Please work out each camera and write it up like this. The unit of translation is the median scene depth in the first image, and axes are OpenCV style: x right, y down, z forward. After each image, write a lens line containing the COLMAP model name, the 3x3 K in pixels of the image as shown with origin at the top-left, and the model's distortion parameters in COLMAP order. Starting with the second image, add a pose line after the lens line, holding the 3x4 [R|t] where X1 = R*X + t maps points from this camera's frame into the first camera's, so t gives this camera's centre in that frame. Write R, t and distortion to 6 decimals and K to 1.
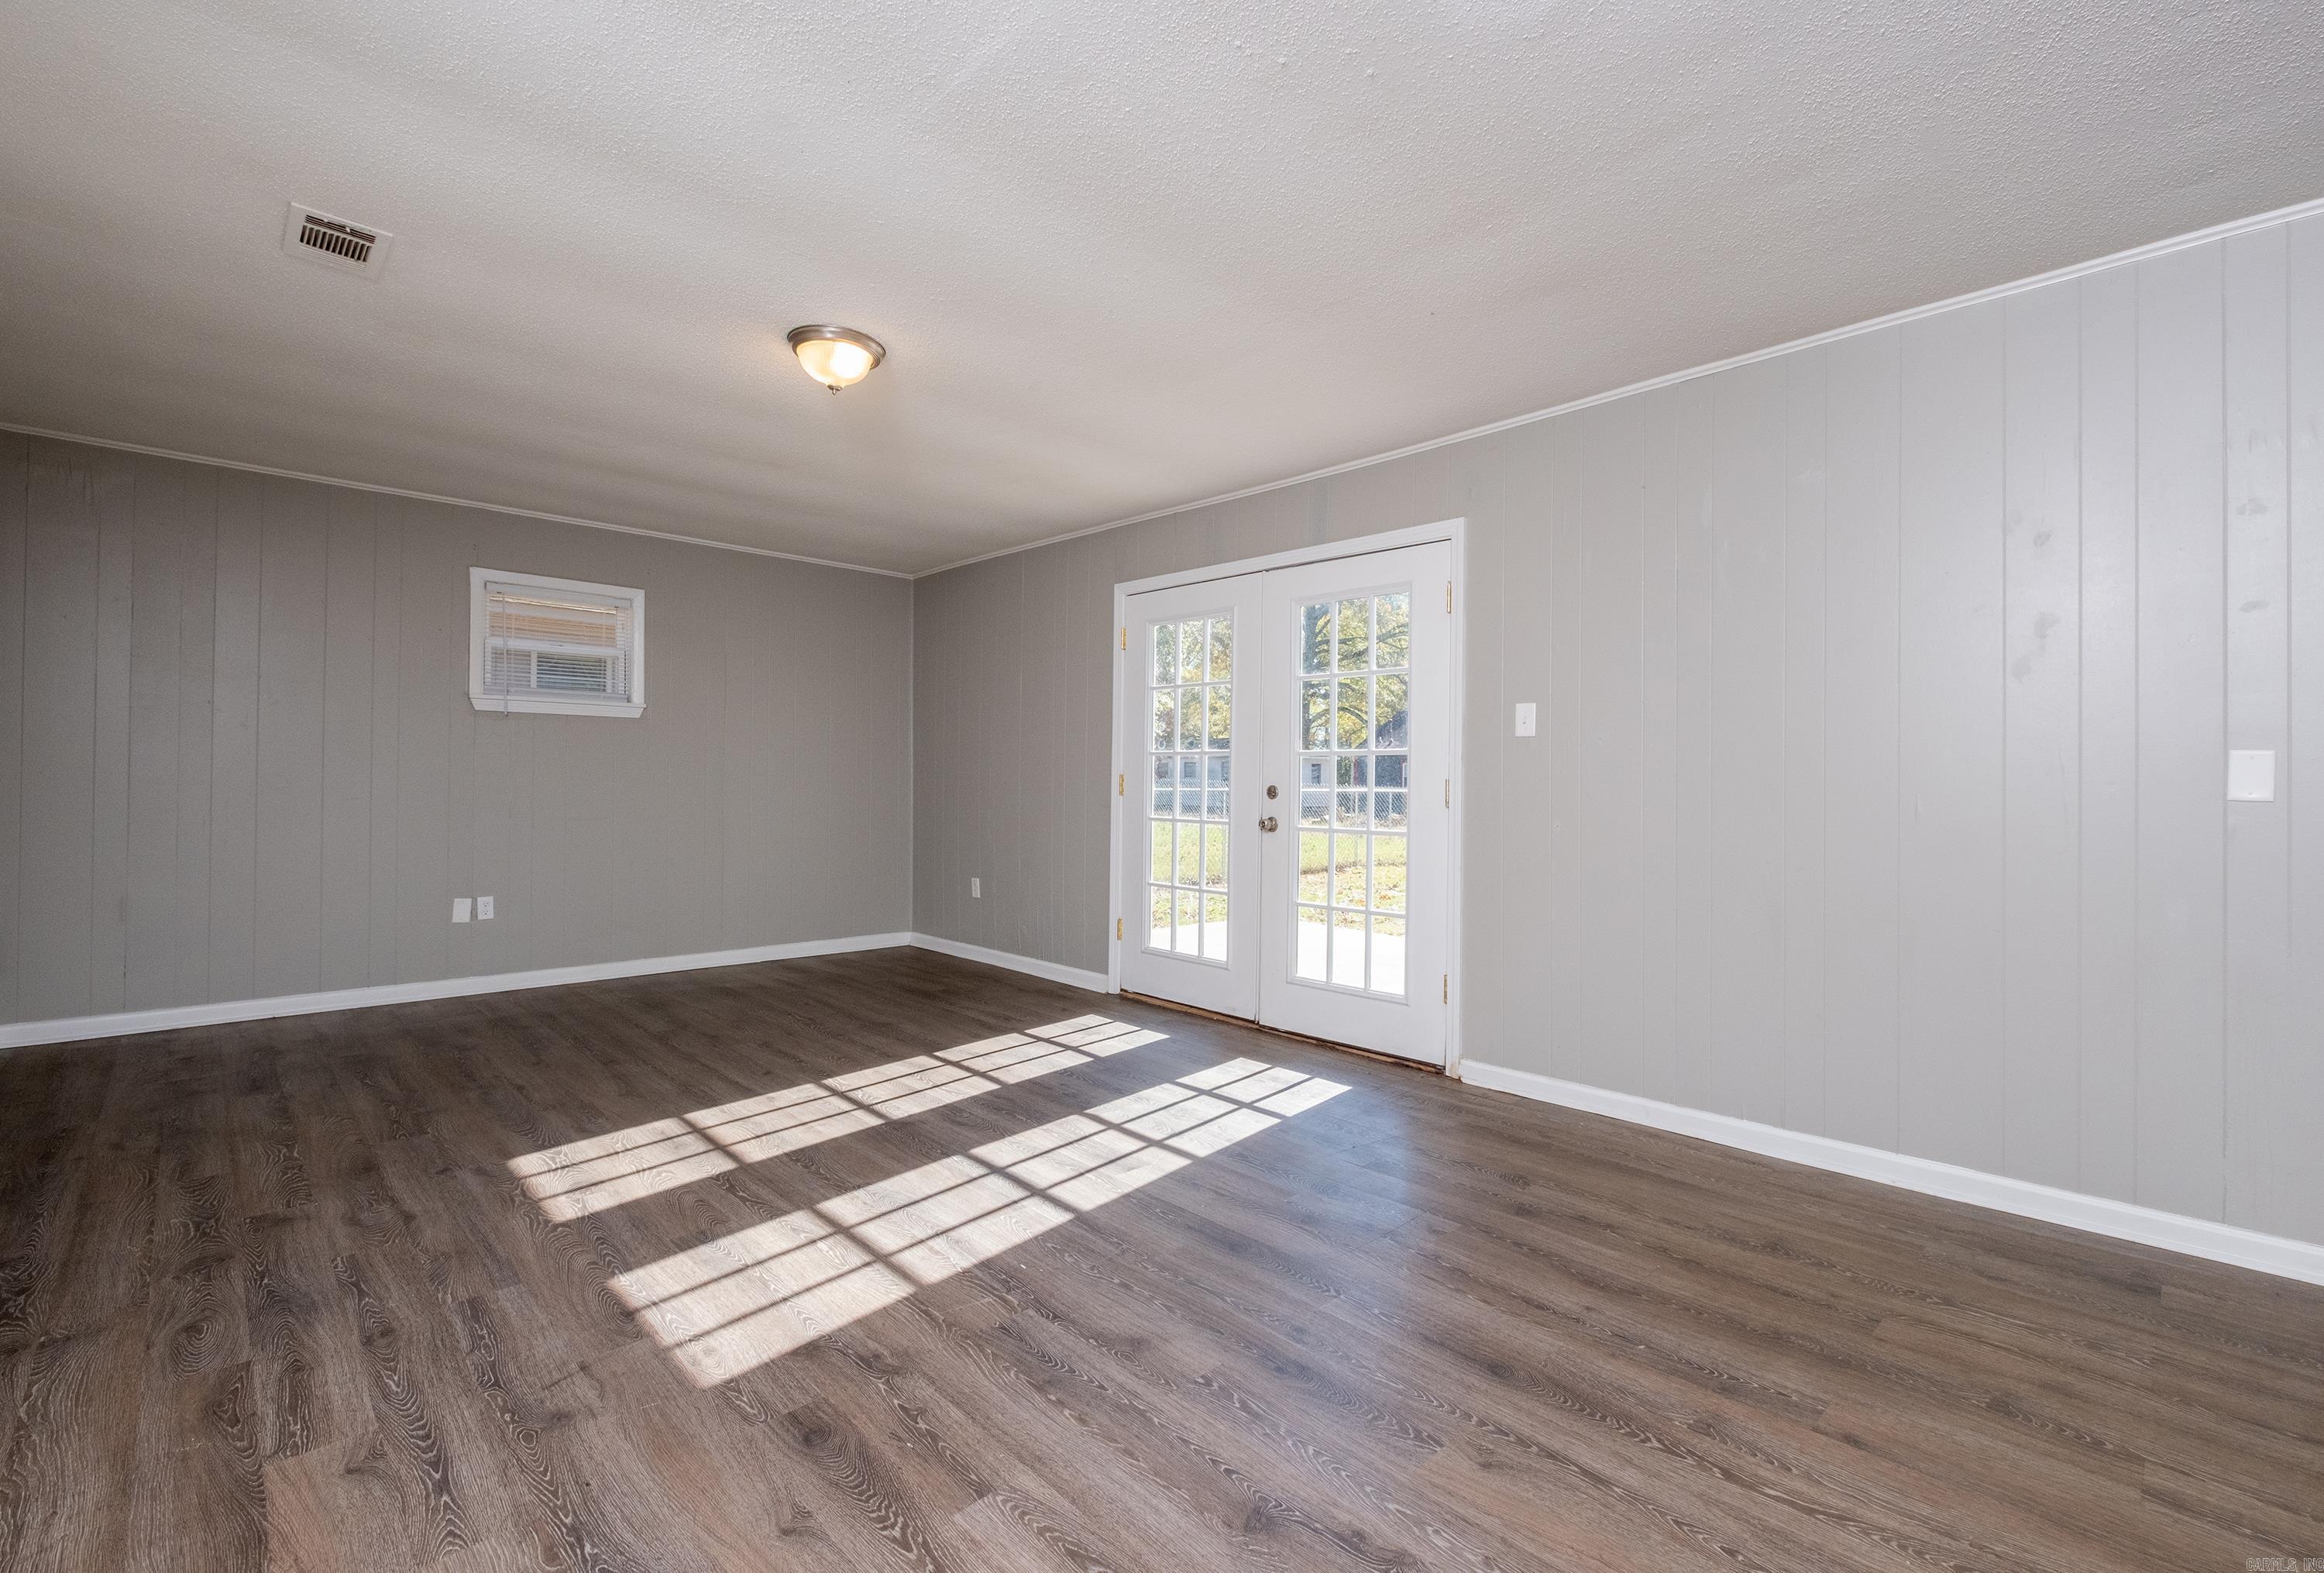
lens RADIAL K [[995.2, 0, 1168.3], [0, 995.2, 785.1], [0, 0, 1]] dist [-0.002591, 0.000027]
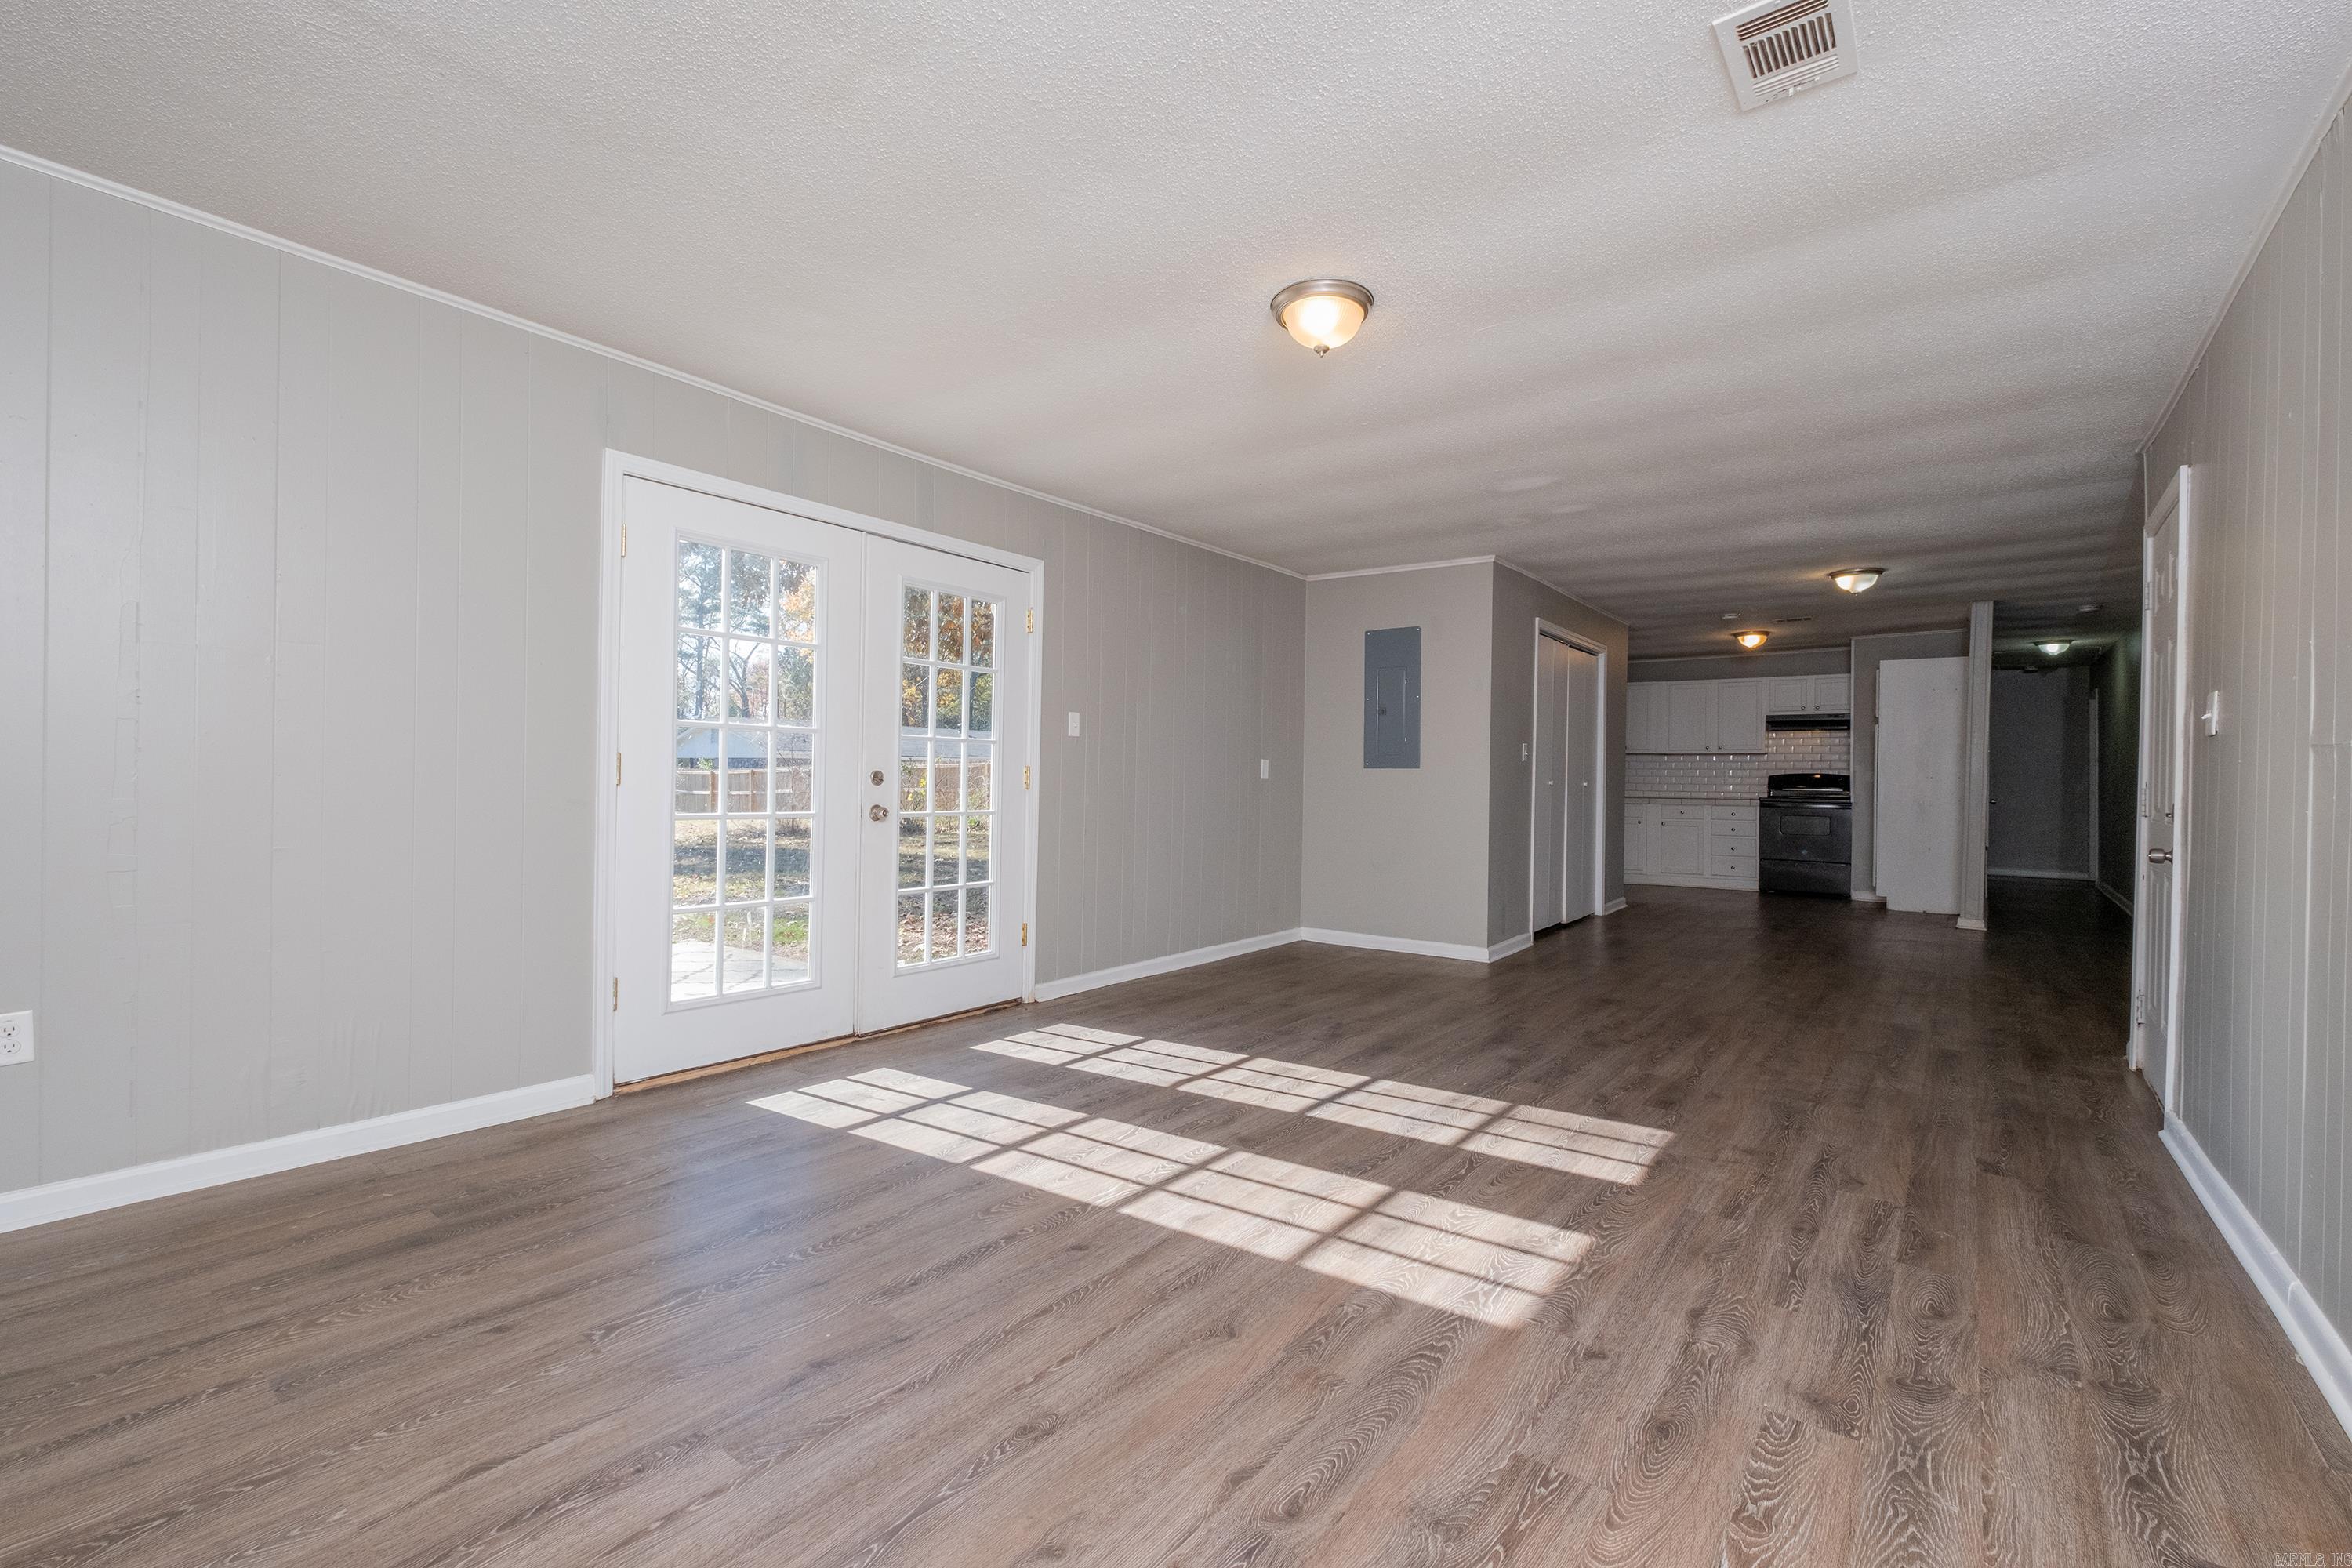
lens RADIAL K [[999.4, 0, 1158.0], [0, 999.4, 780.2], [0, 0, 1]] dist [0.001289, 0.000062]
pose [[-0.111726, -0.019573, 0.993546, -1.224040], [-0.013383, 0.999745, 0.018190, -0.014202], [-0.993649, -0.011264, -0.111960, 1.231943]]
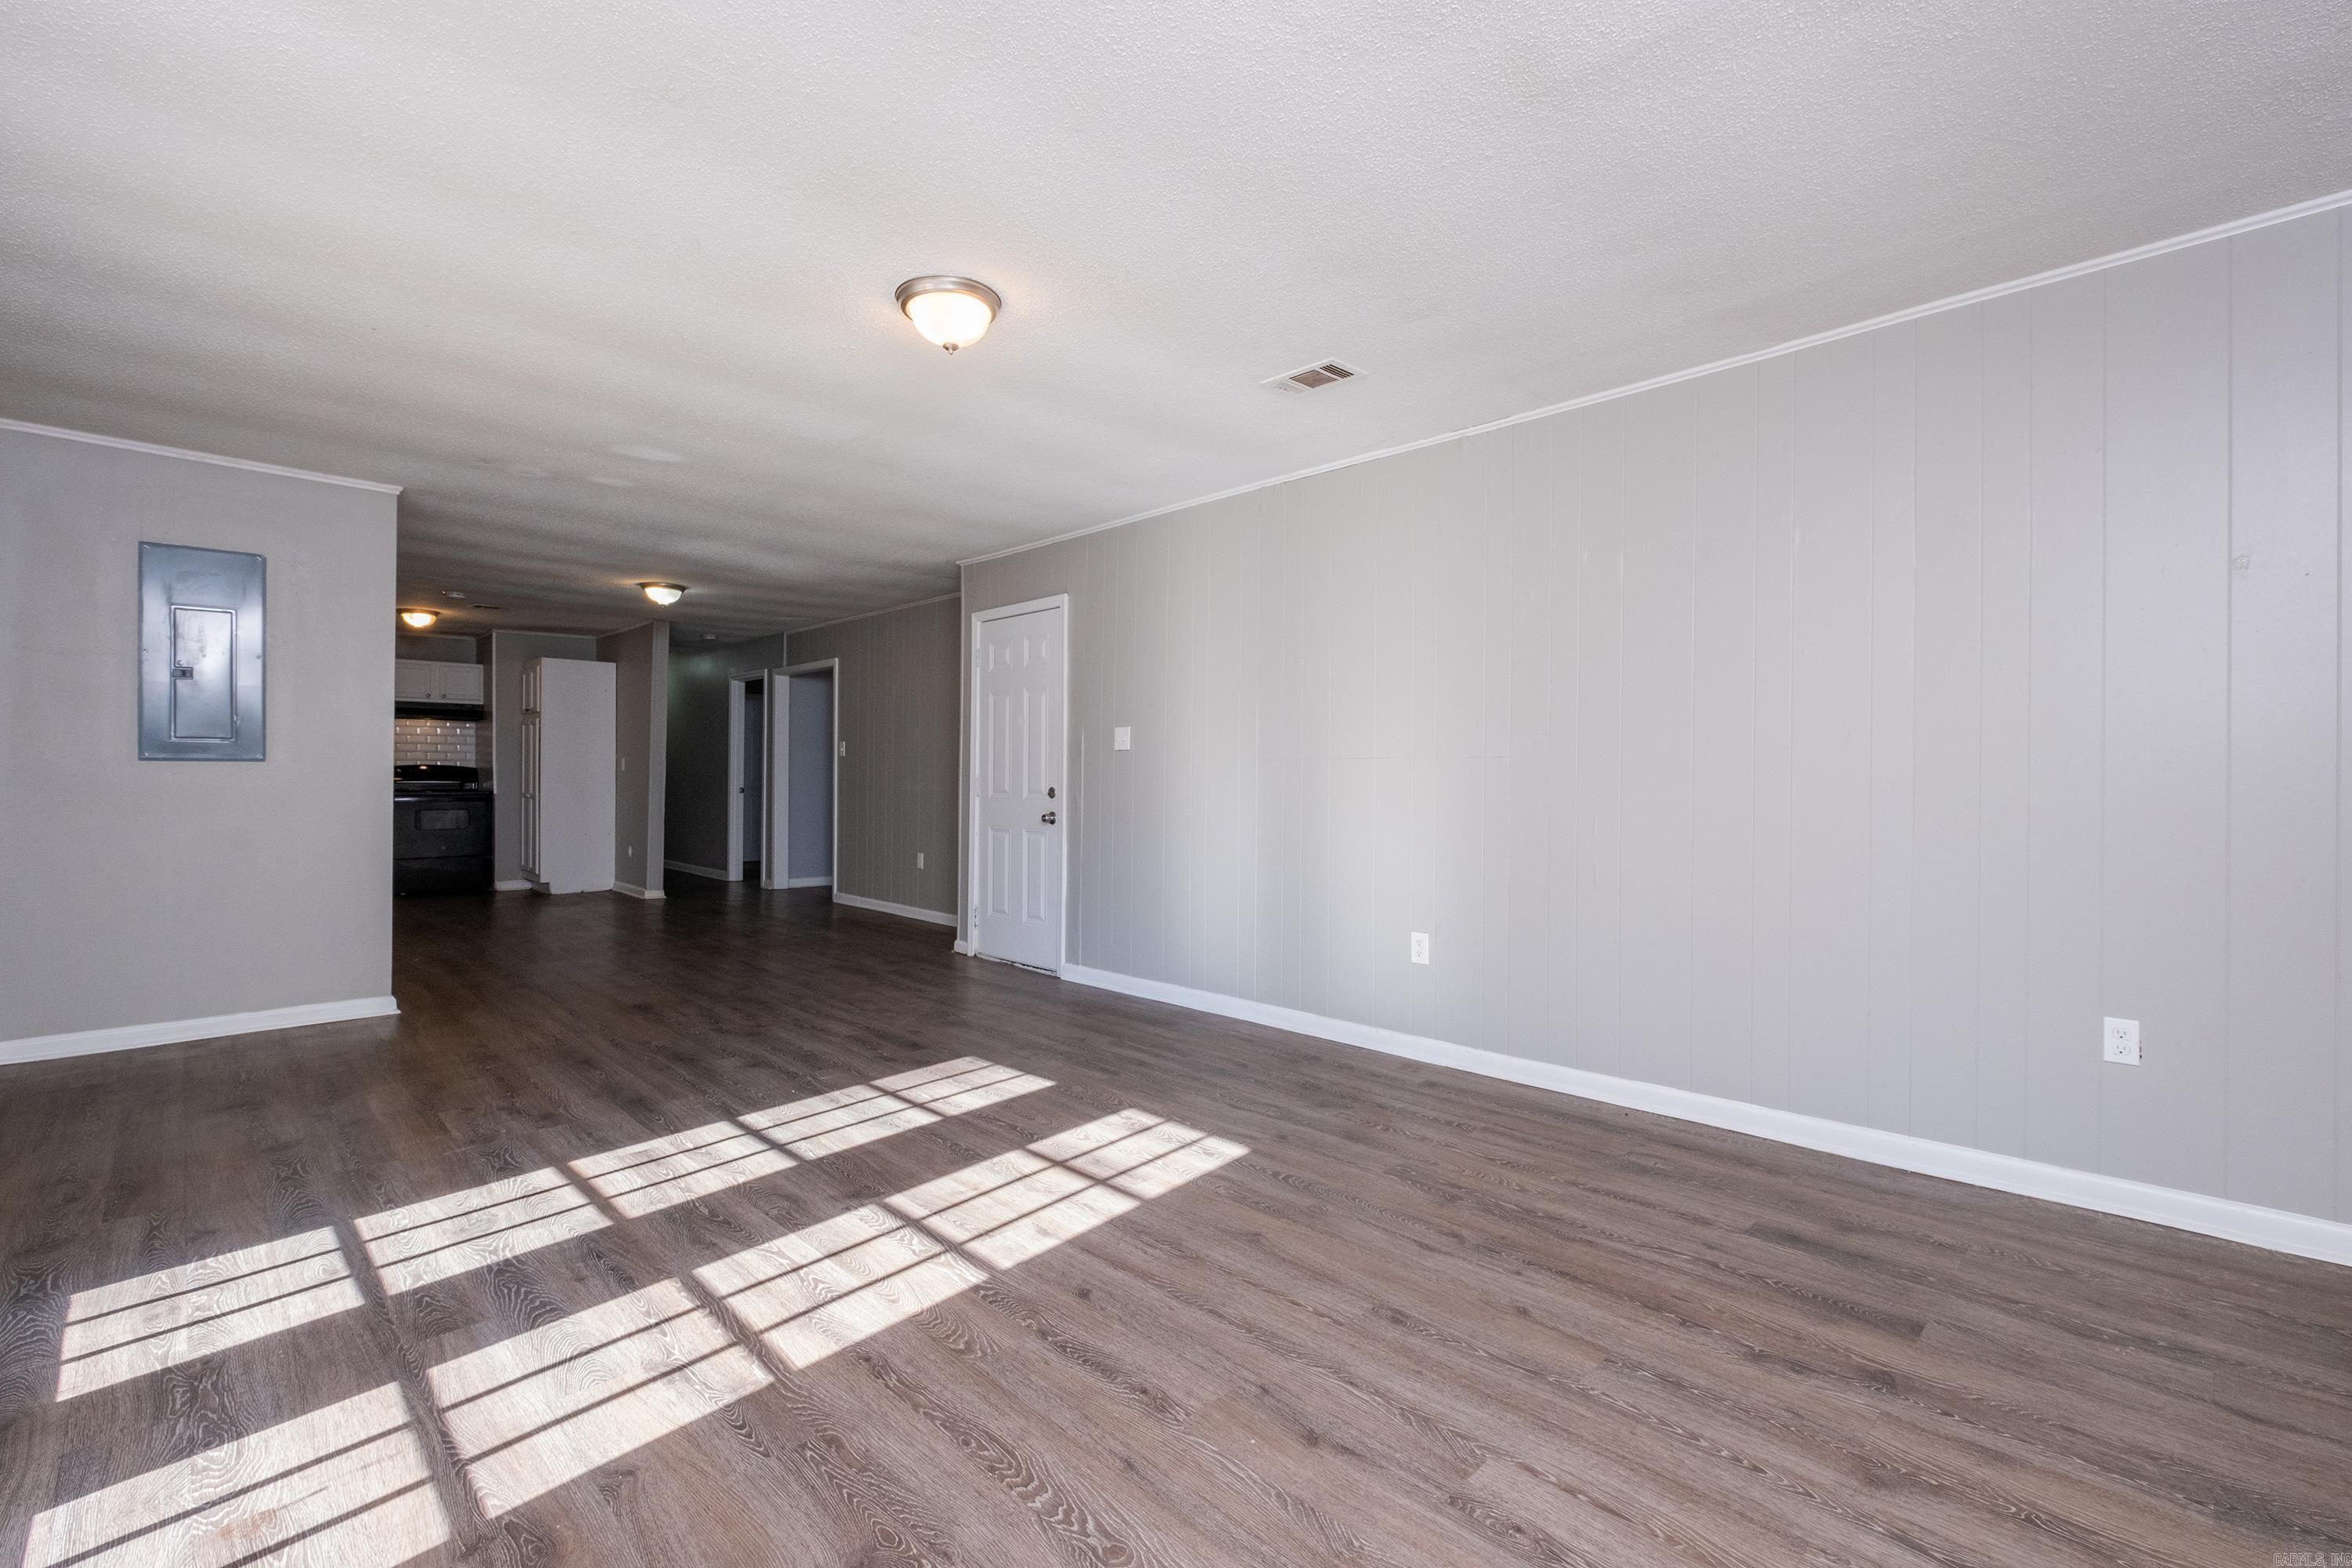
lens RADIAL K [[1025.0, 0, 1176.0], [0, 1025.0, 784.0], [0, 0, 1]] dist [0.011595, -0.007780]
pose [[-0.999835, -0.017309, 0.005535, -0.542871], [-0.017273, 0.999829, 0.006538, -0.007434], [-0.005647, 0.006441, -0.999963, 1.910296]]
